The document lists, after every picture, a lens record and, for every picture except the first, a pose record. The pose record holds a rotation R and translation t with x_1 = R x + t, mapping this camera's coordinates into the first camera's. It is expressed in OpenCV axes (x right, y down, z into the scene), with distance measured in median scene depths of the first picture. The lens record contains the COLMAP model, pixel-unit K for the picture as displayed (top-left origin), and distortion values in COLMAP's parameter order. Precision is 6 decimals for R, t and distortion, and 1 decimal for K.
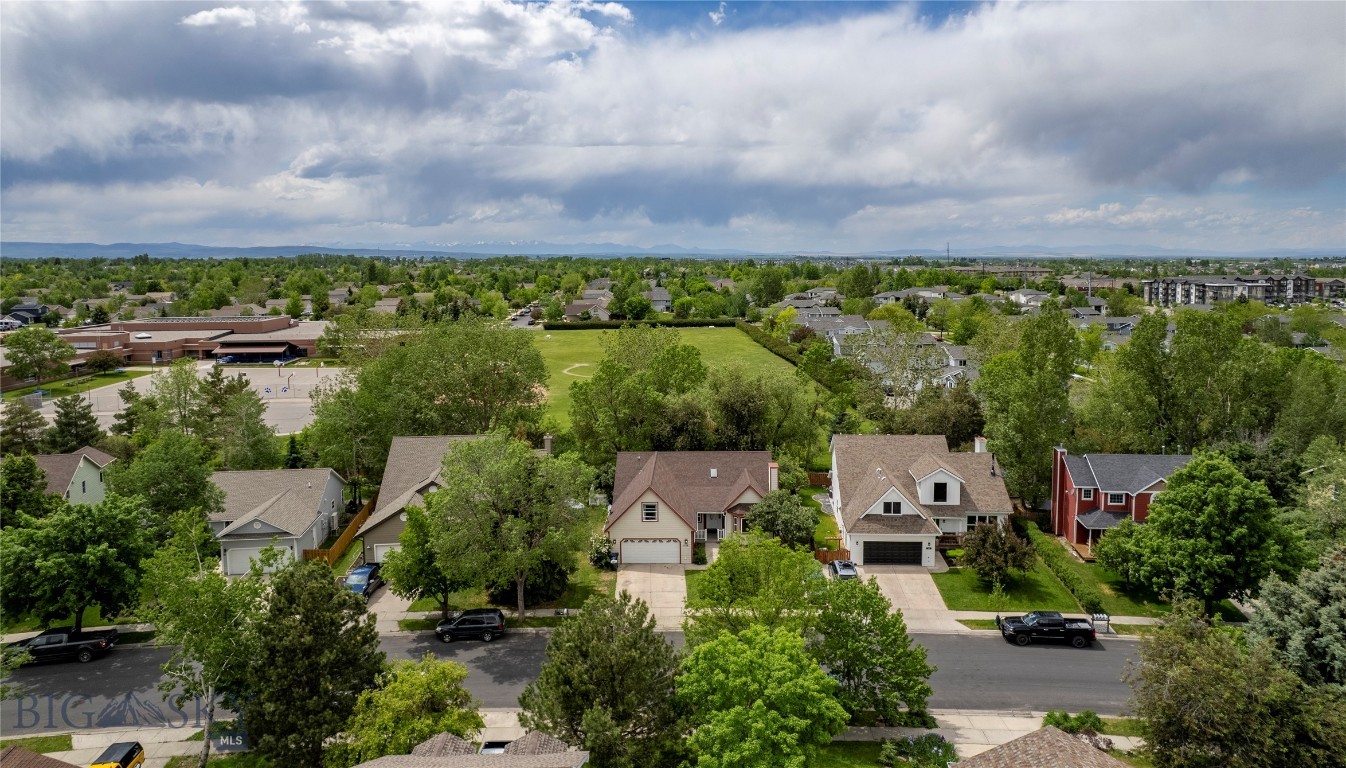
lens RADIAL K [[869.3, 0, 674.9], [0, 869.3, 302.6], [0, 0, 1]] dist [-0.069444, 0.053005]
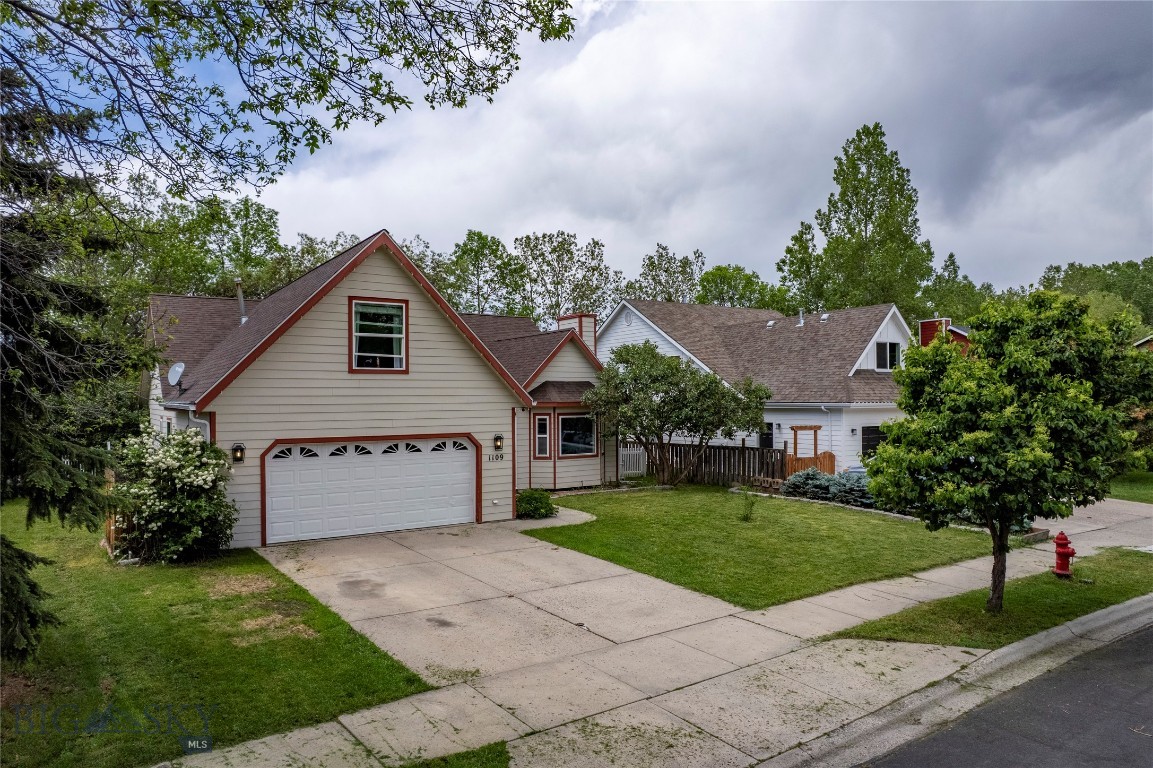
lens RADIAL K [[737.6, 0, 576.5], [0, 737.6, 384.0], [0, 0, 1]] dist [-0.059899, 0.041992]
pose [[0.813537, 0.015070, 0.581317, -0.084376], [0.034487, 0.996654, -0.074102, 0.207990], [-0.580489, 0.080333, 0.810296, 0.586997]]
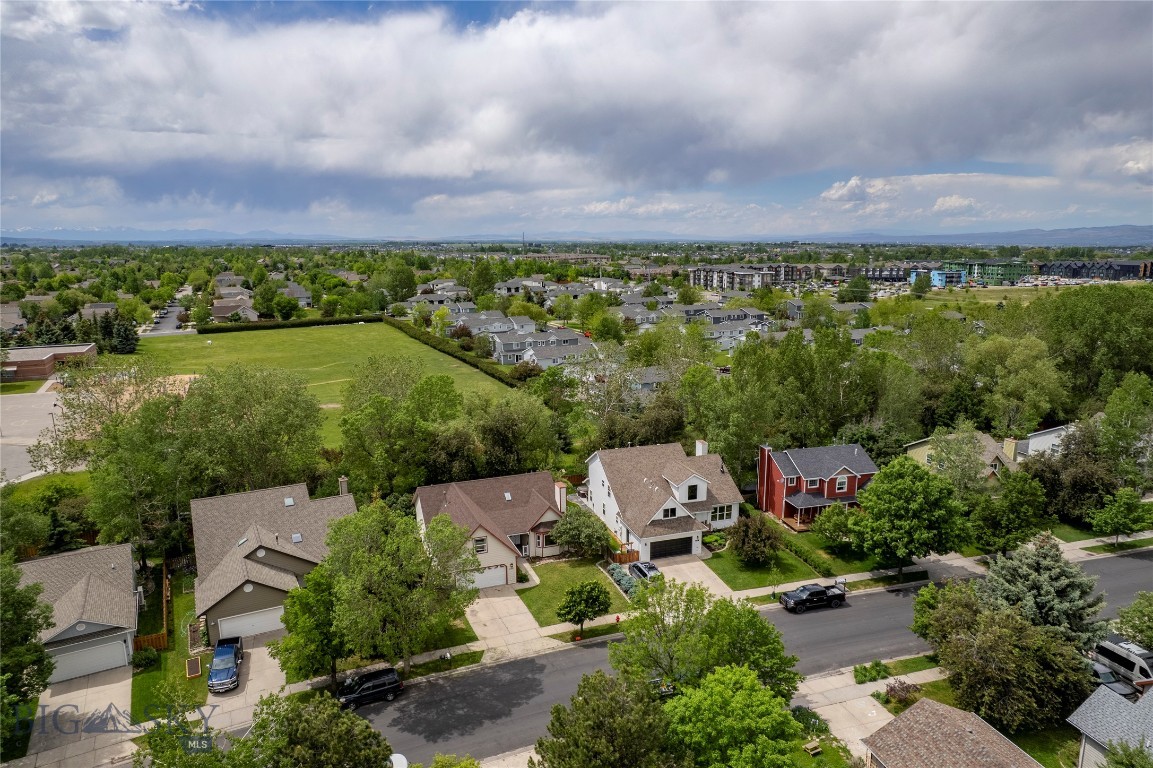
lens RADIAL K [[740.3, 0, 578.8], [0, 740.3, 383.8], [0, 0, 1]] dist [-0.065389, 0.050269]
pose [[0.923539, -0.072389, 0.376611, -0.193459], [0.019417, 0.989590, 0.142596, -0.076093], [-0.383013, -0.124380, 0.915331, 0.073784]]
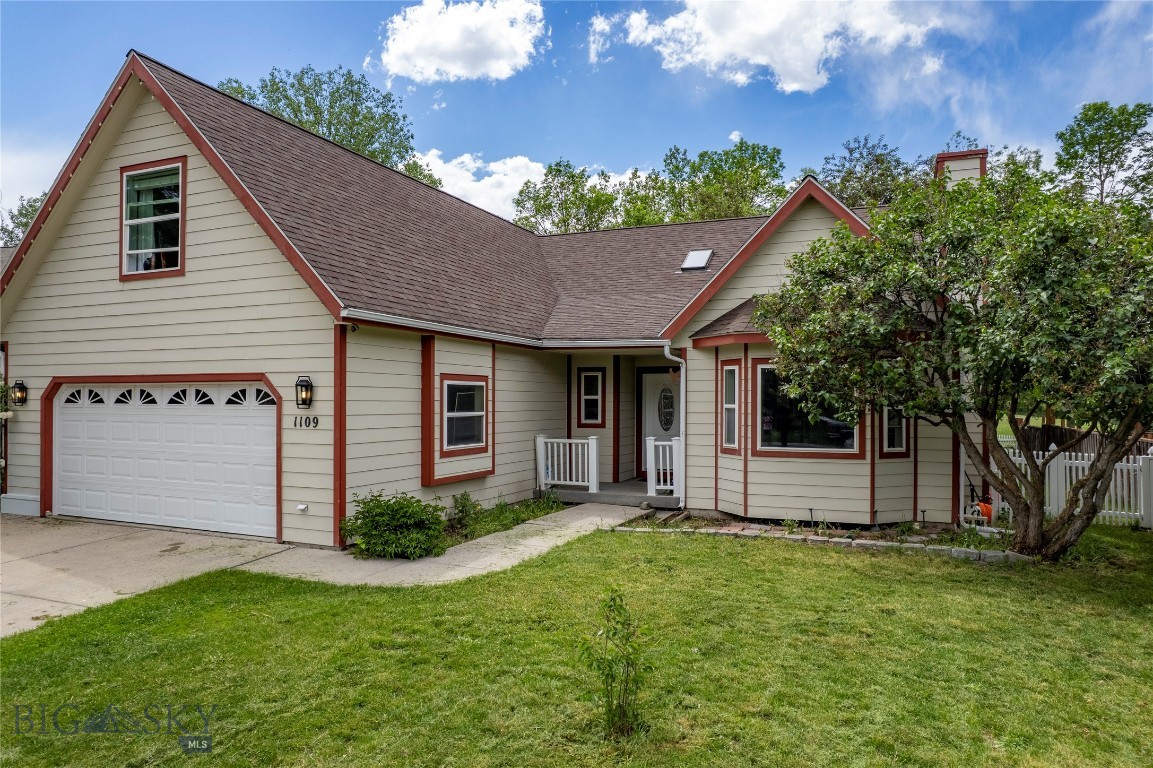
lens RADIAL K [[751.6, 0, 578.5], [0, 751.6, 387.0], [0, 0, 1]] dist [-0.064396, 0.052669]
pose [[0.928351, 0.004853, -0.371674, 0.080167], [-0.033588, 0.996919, -0.070876, 0.213307], [0.370185, 0.078282, 0.925654, 0.675435]]
